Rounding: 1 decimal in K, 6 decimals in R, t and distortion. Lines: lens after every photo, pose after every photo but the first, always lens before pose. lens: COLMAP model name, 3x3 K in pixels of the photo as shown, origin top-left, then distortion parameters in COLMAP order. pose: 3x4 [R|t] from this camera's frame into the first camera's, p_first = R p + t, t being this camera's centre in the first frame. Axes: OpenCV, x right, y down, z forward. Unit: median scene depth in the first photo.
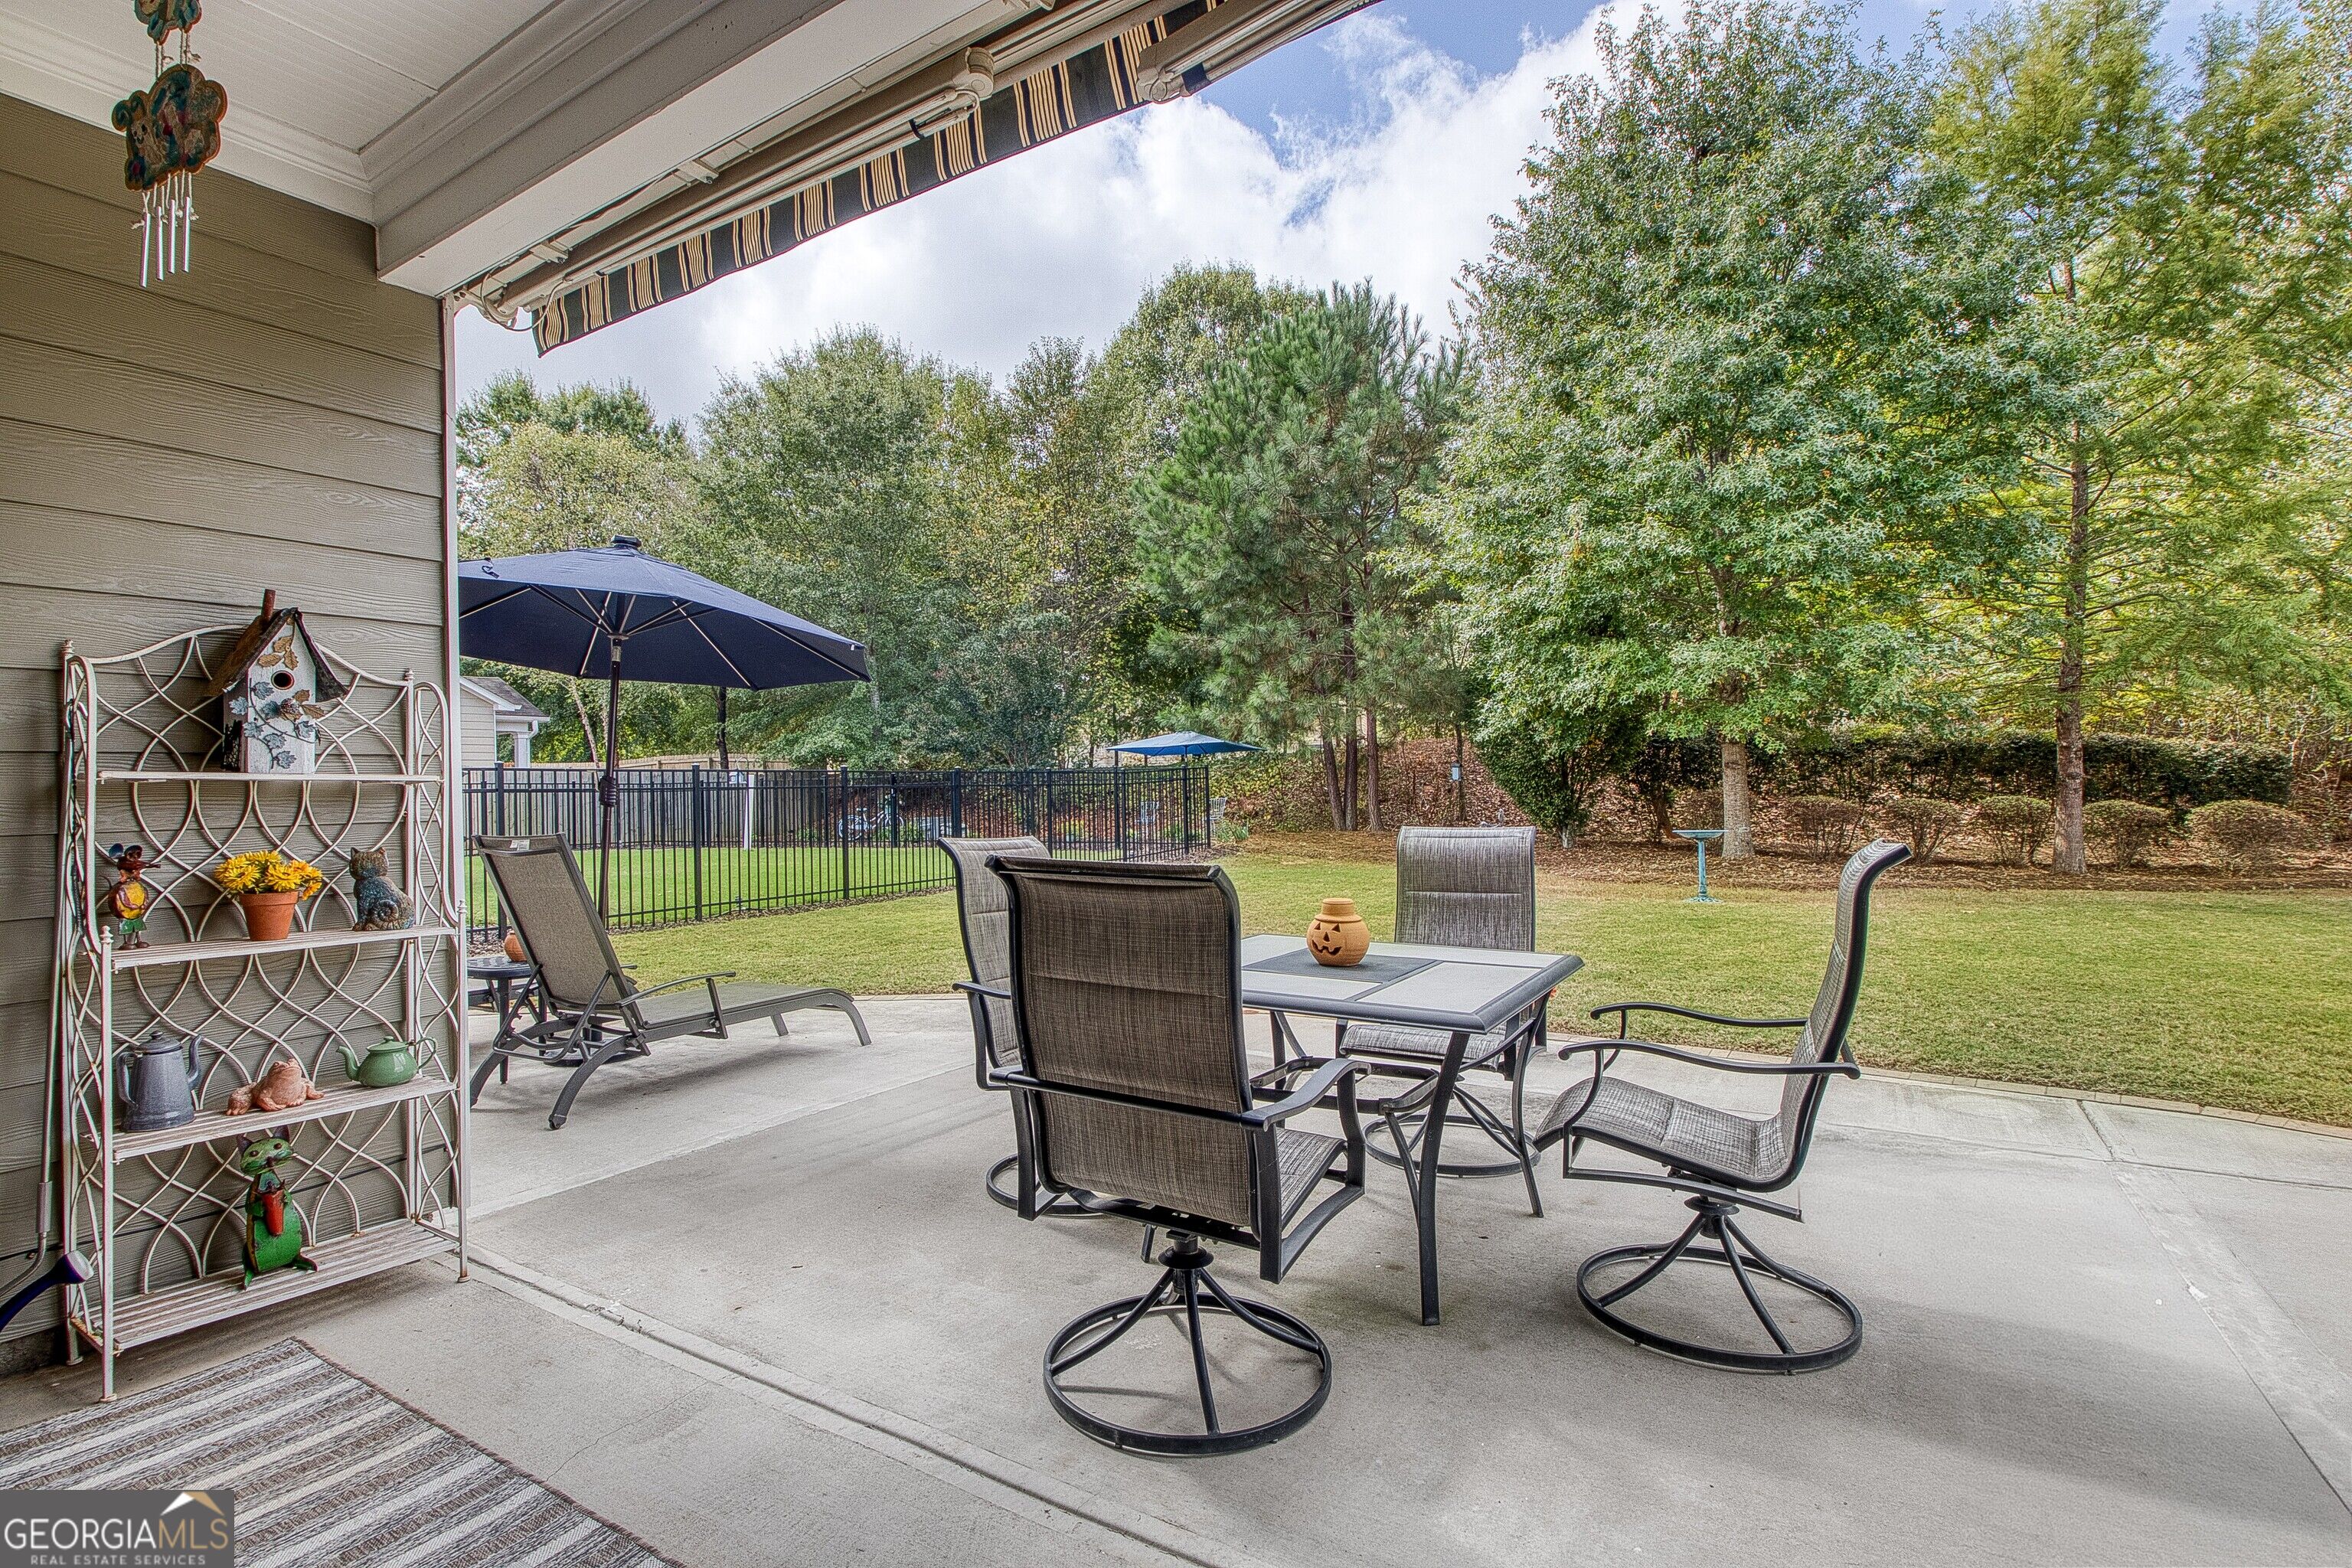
lens RADIAL K [[1103.1, 0, 1165.1], [0, 1103.1, 785.9], [0, 0, 1]] dist [0.015603, -0.027981]
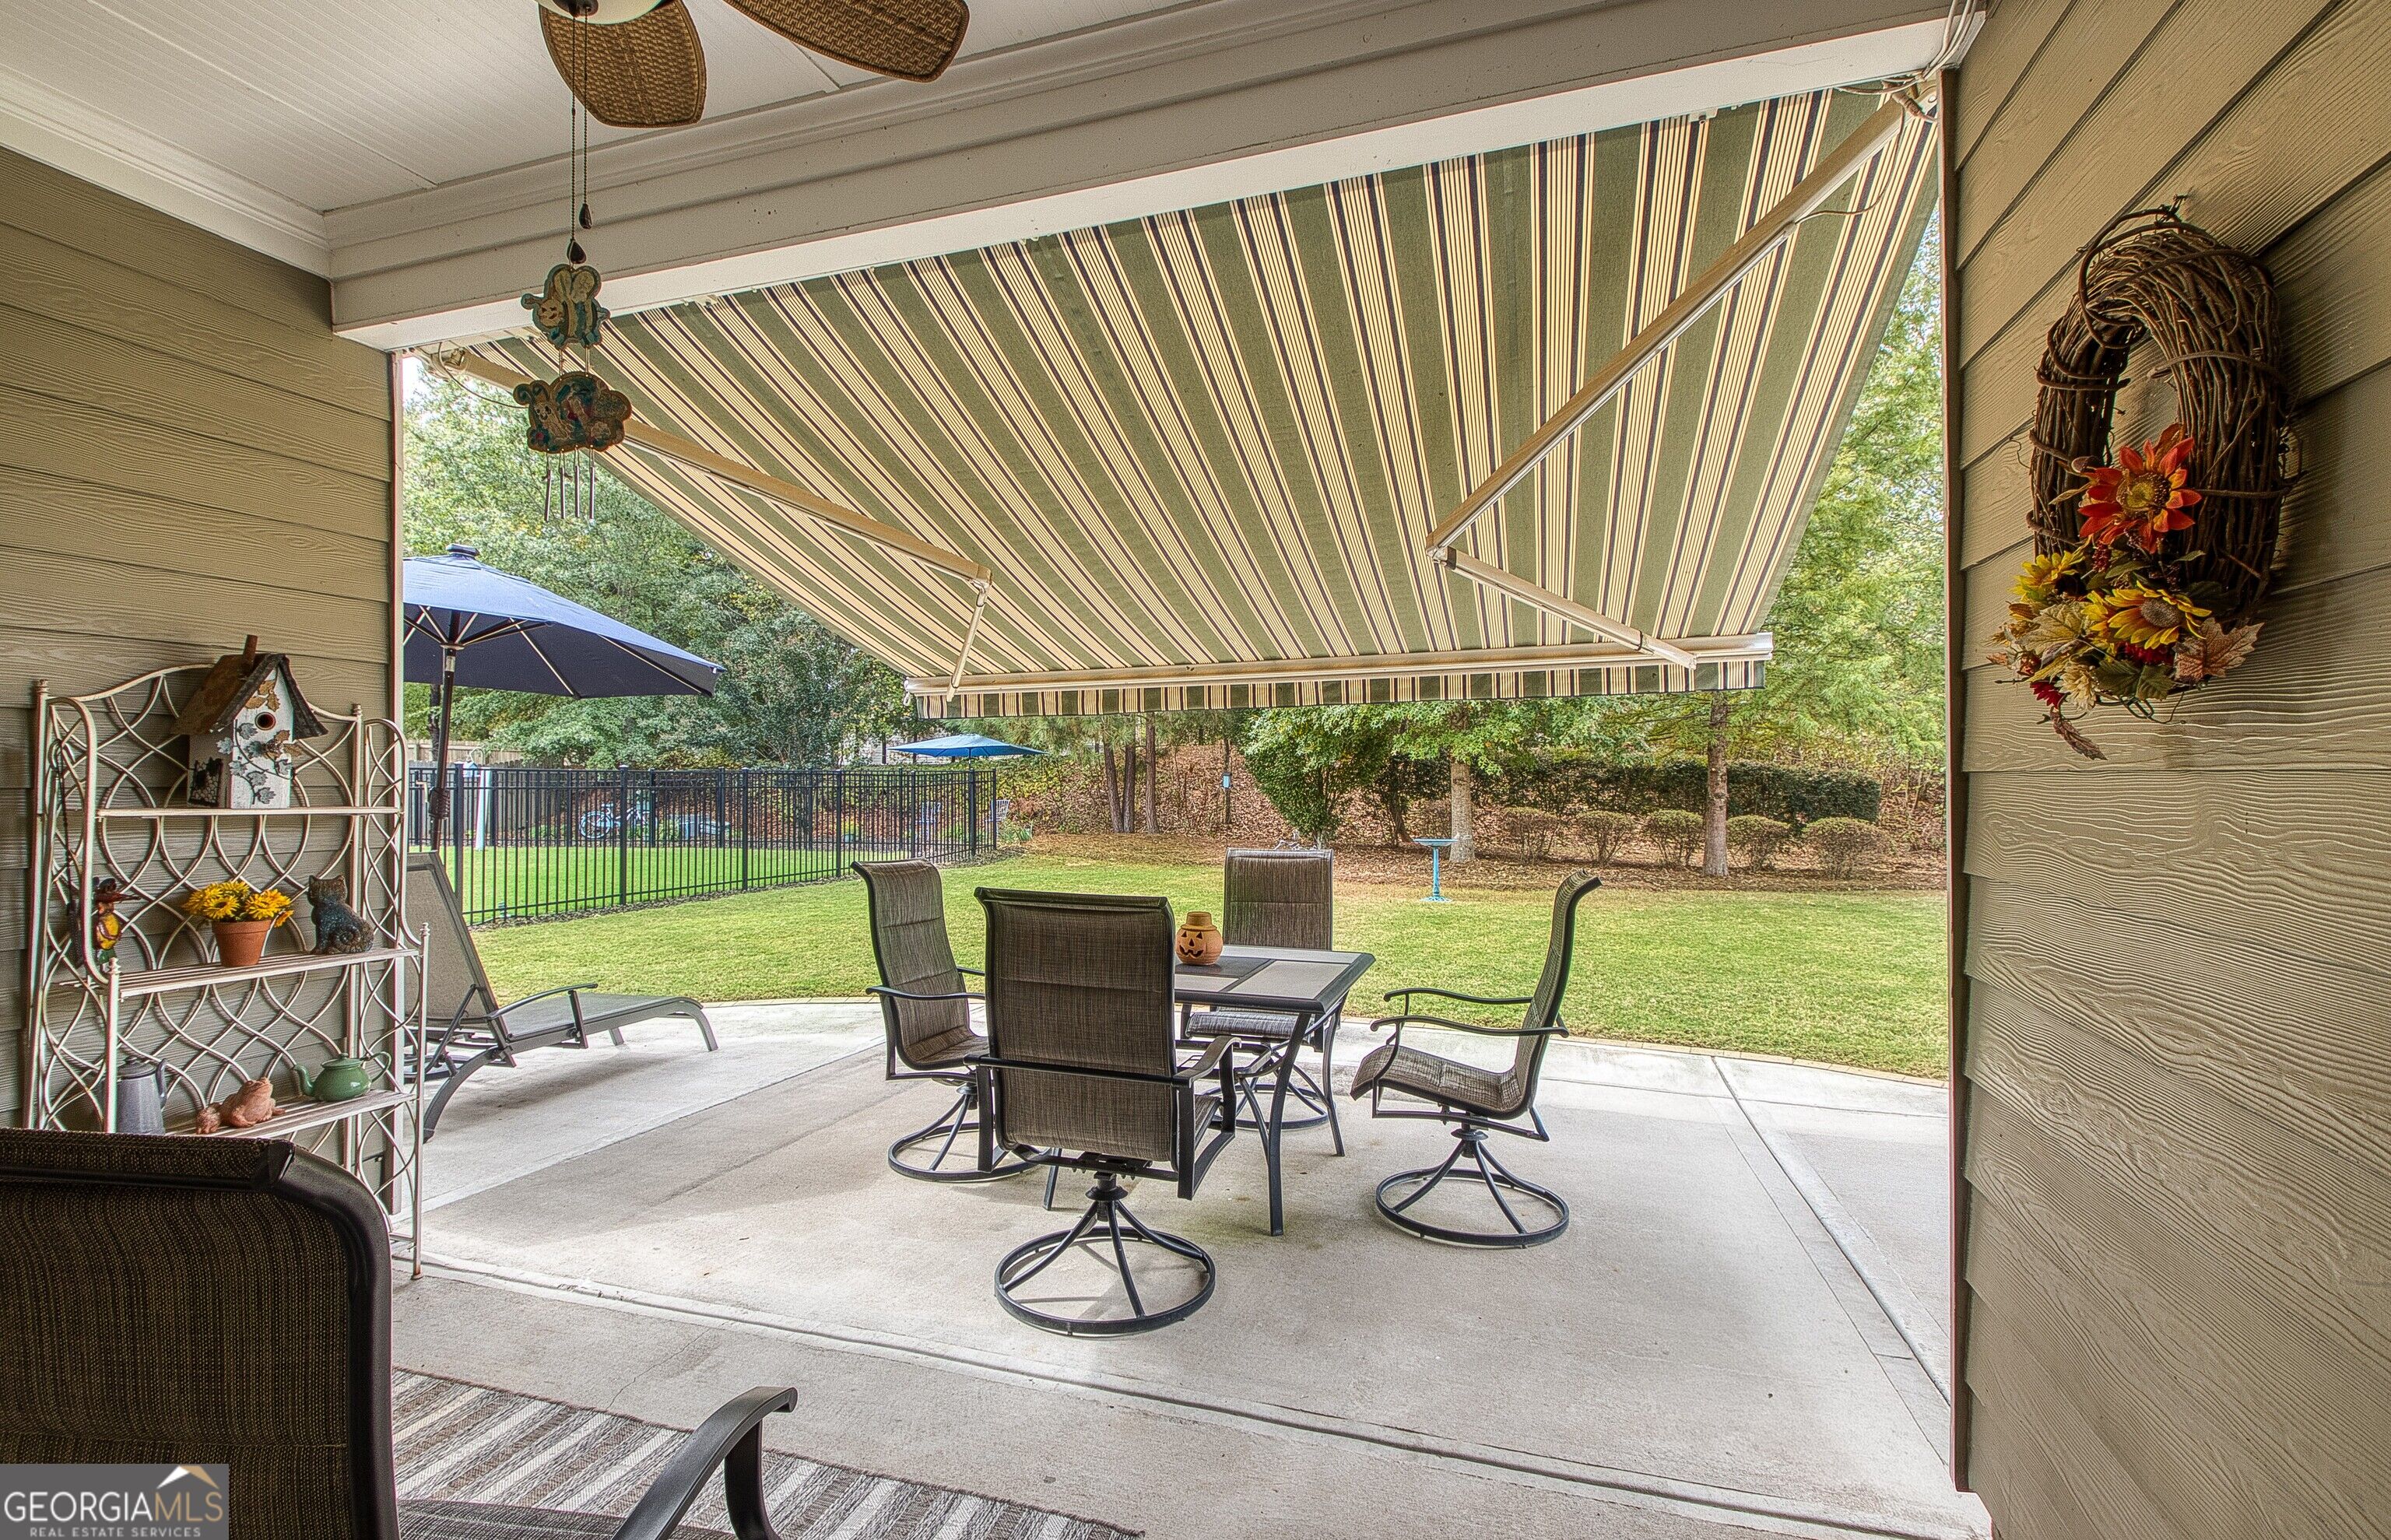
lens RADIAL K [[1084.6, 0, 1201.4], [0, 1084.6, 769.0], [0, 0, 1]] dist [0.056770, -0.041067]
pose [[0.969405, 0.023692, 0.244320, -0.068870], [-0.020320, 0.999660, -0.016313, -0.018998], [-0.244624, 0.010849, 0.969557, -0.098033]]
